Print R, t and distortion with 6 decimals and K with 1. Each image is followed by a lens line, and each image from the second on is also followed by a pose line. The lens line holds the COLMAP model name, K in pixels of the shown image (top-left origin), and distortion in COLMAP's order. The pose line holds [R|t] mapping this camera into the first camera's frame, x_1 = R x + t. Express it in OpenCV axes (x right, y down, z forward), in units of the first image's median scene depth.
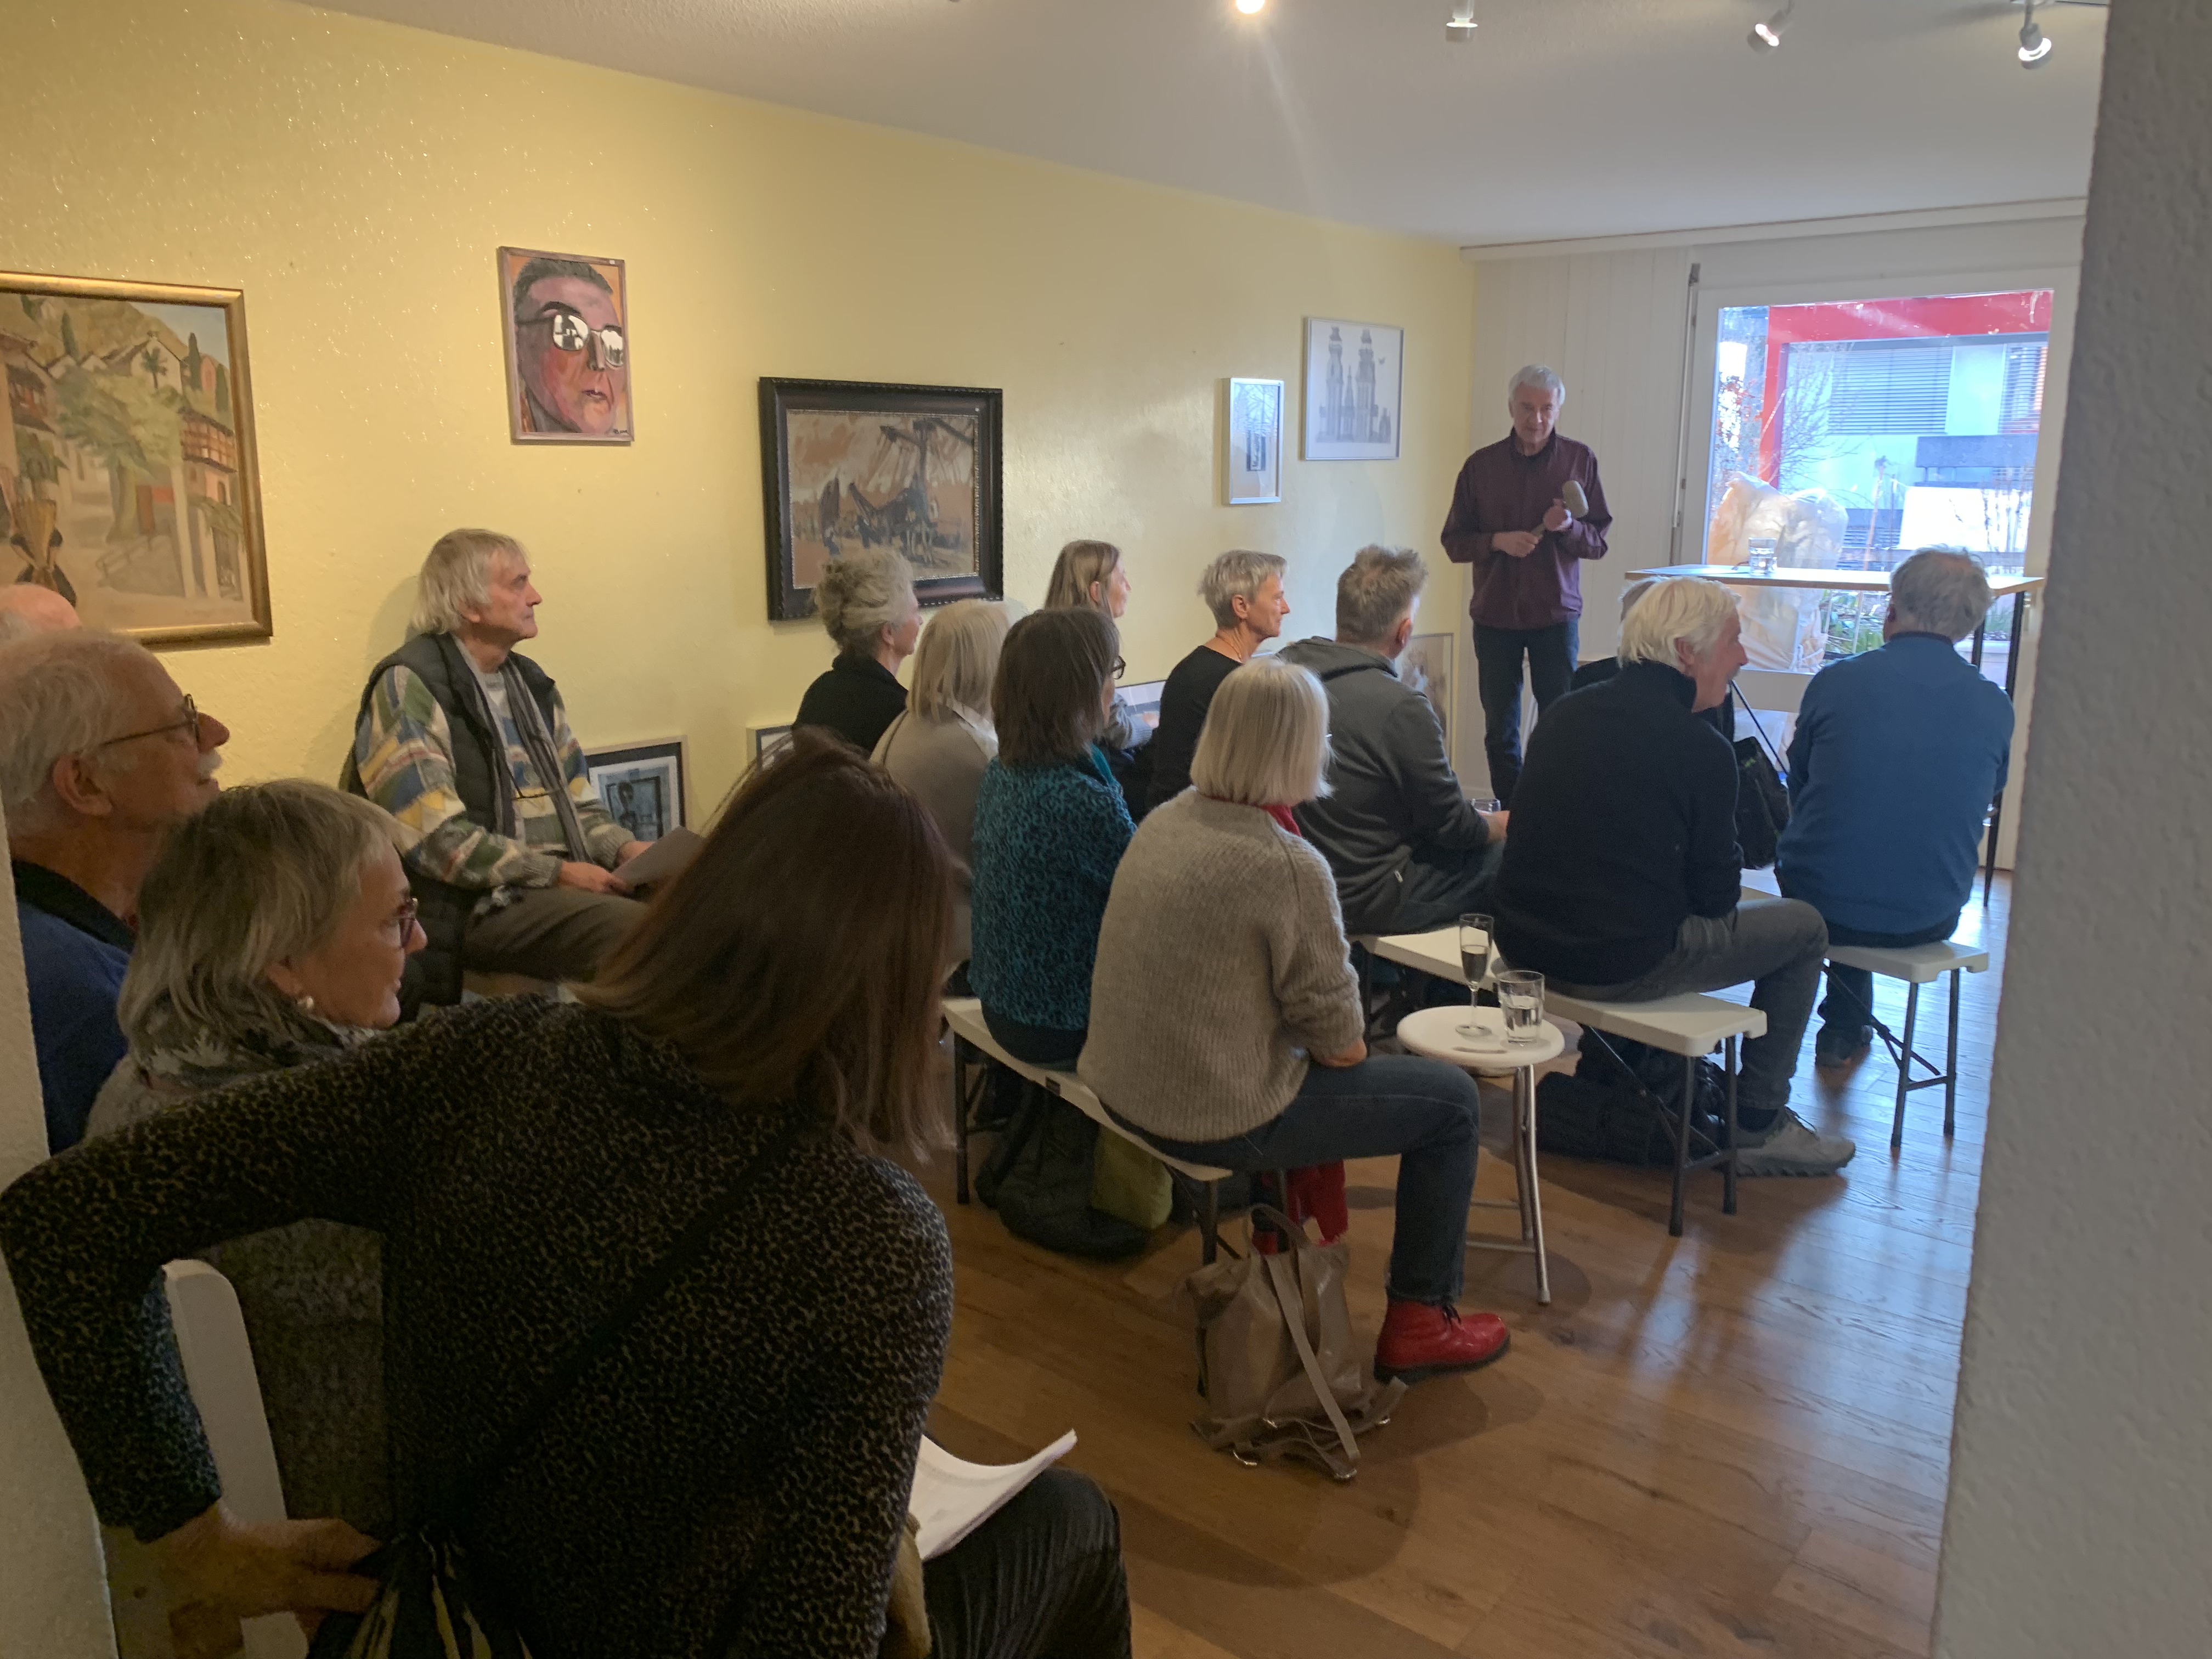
lens RADIAL K [[1699.6, 0, 1117.0], [0, 1699.6, 828.4], [0, 0, 1]] dist [0.002484, -0.009724]
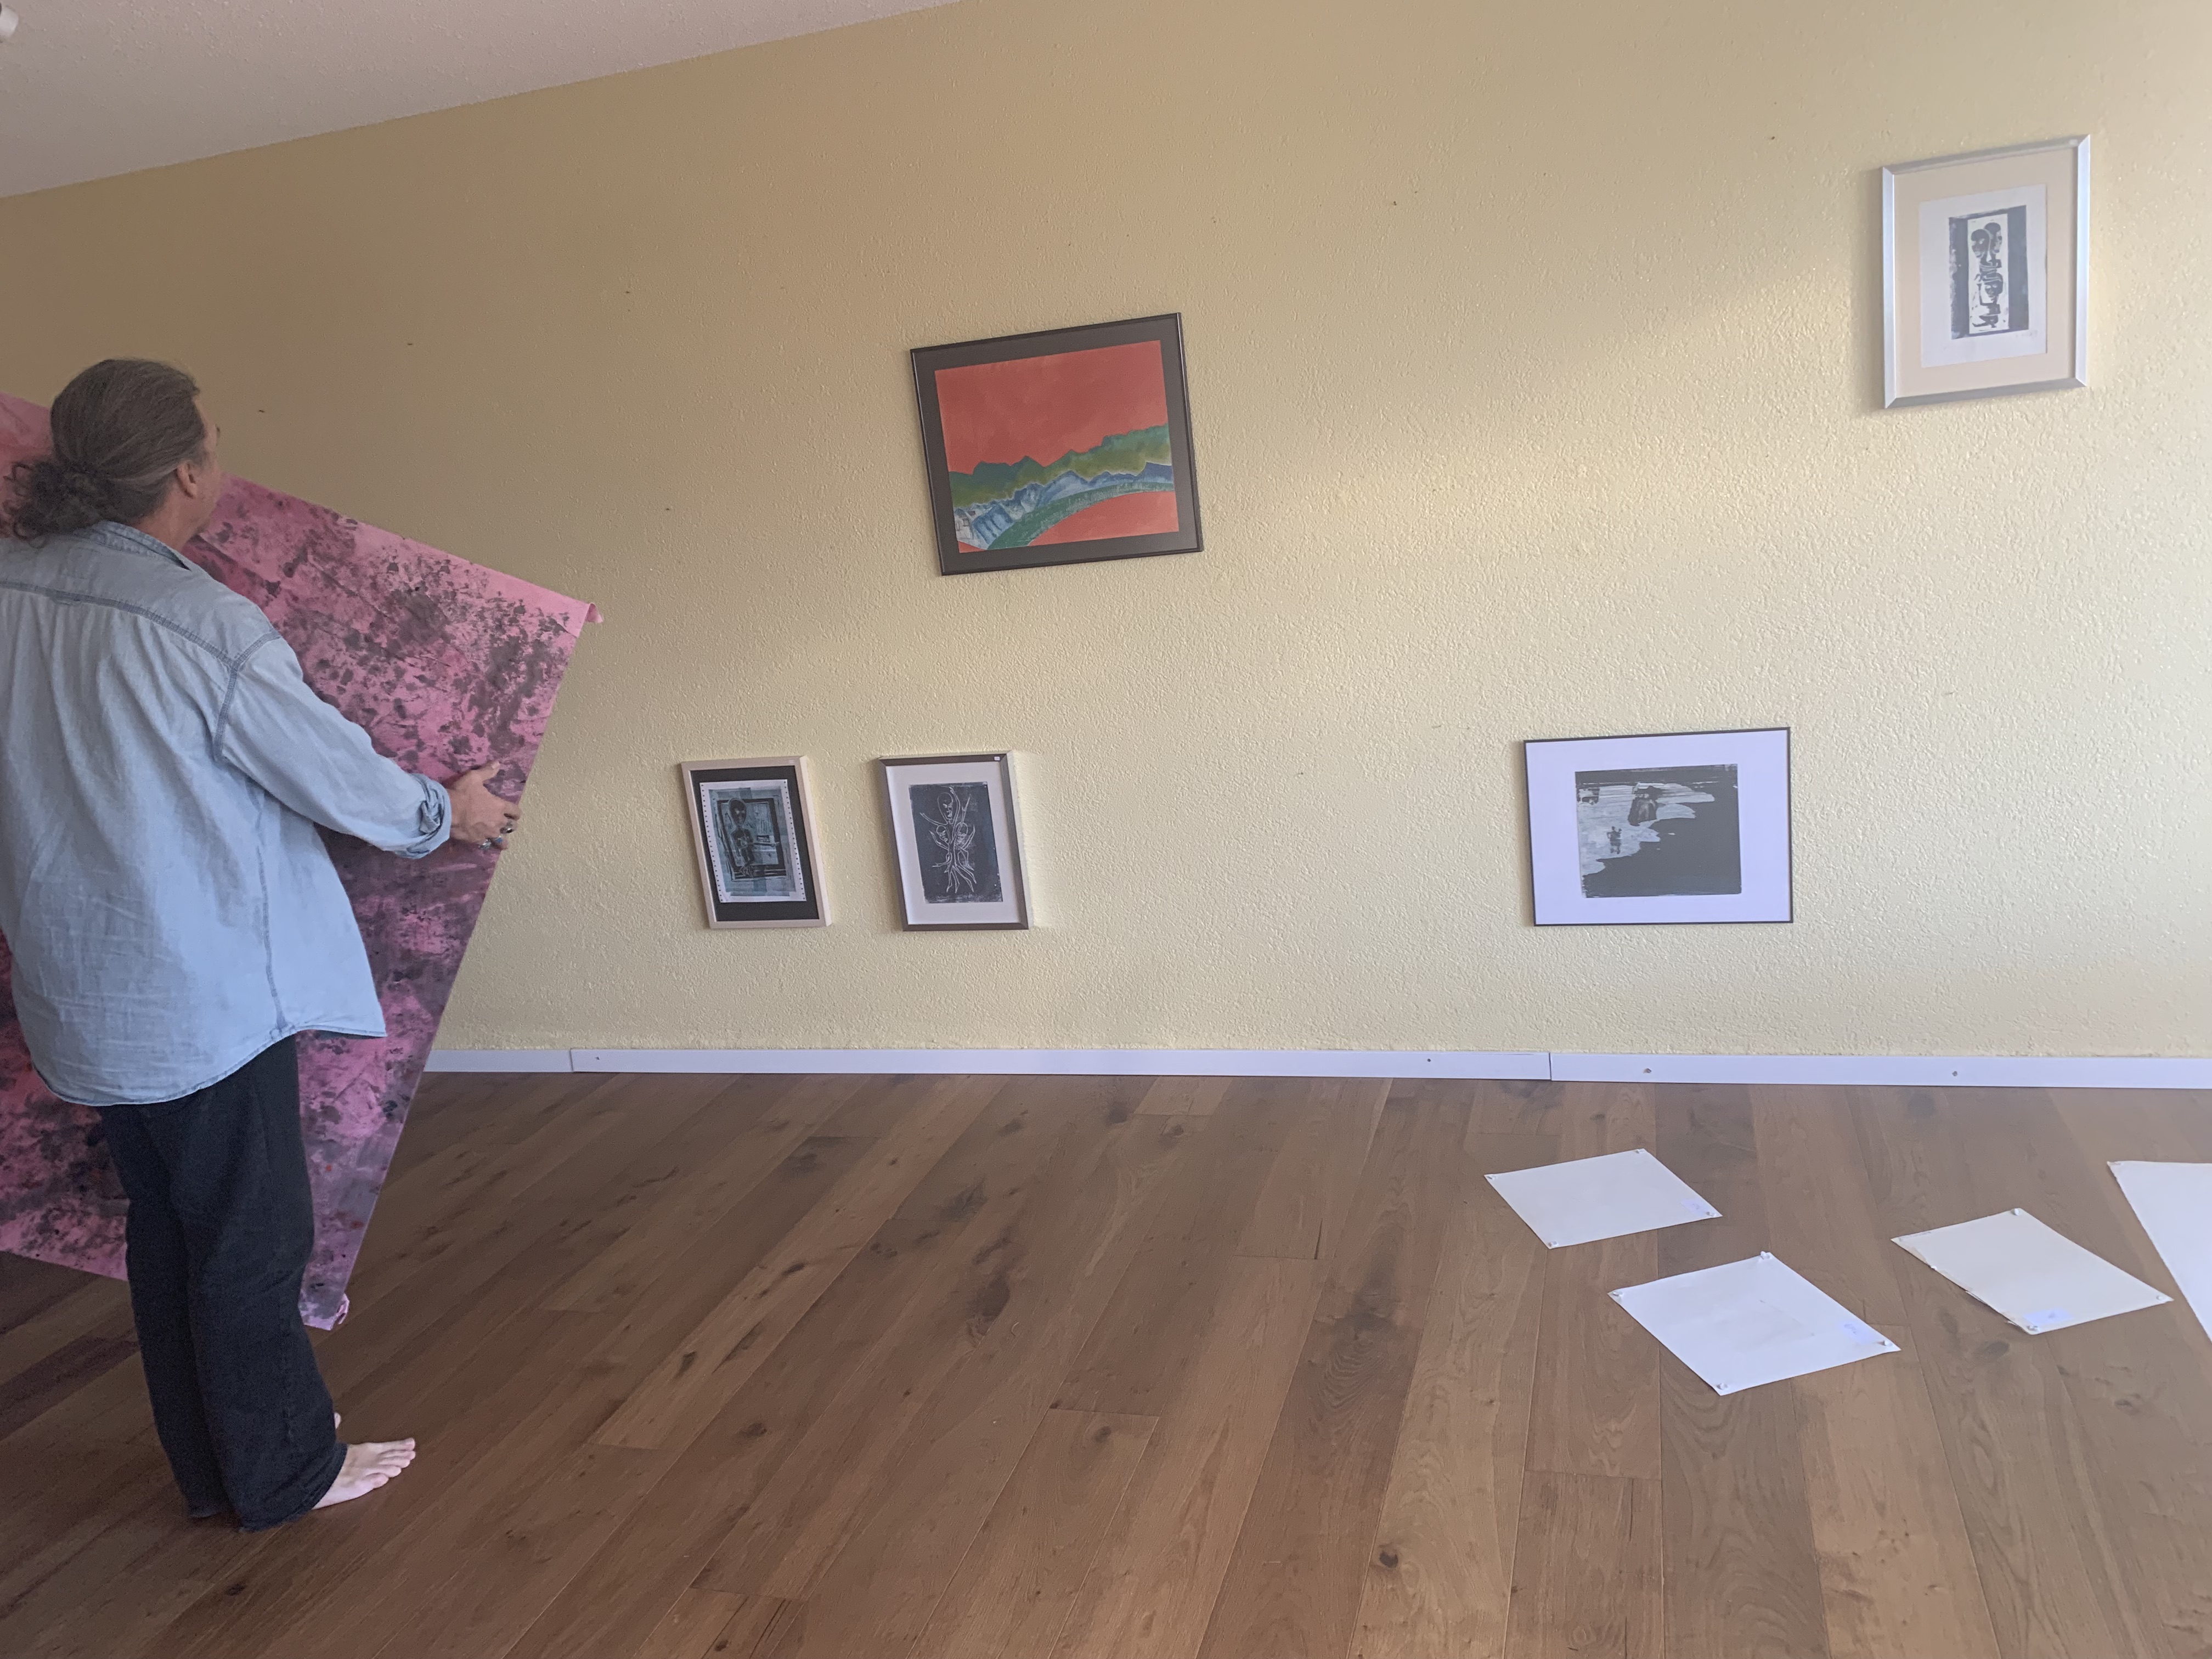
lens RADIAL K [[1699.6, 0, 1117.0], [0, 1699.6, 828.4], [0, 0, 1]] dist [0.002484, -0.009724]
pose [[0.384173, 0.185692, -0.904394, 0.670296], [-0.068990, 0.982600, 0.172444, -0.191372], [0.920680, -0.003855, 0.390300, 0.802157]]
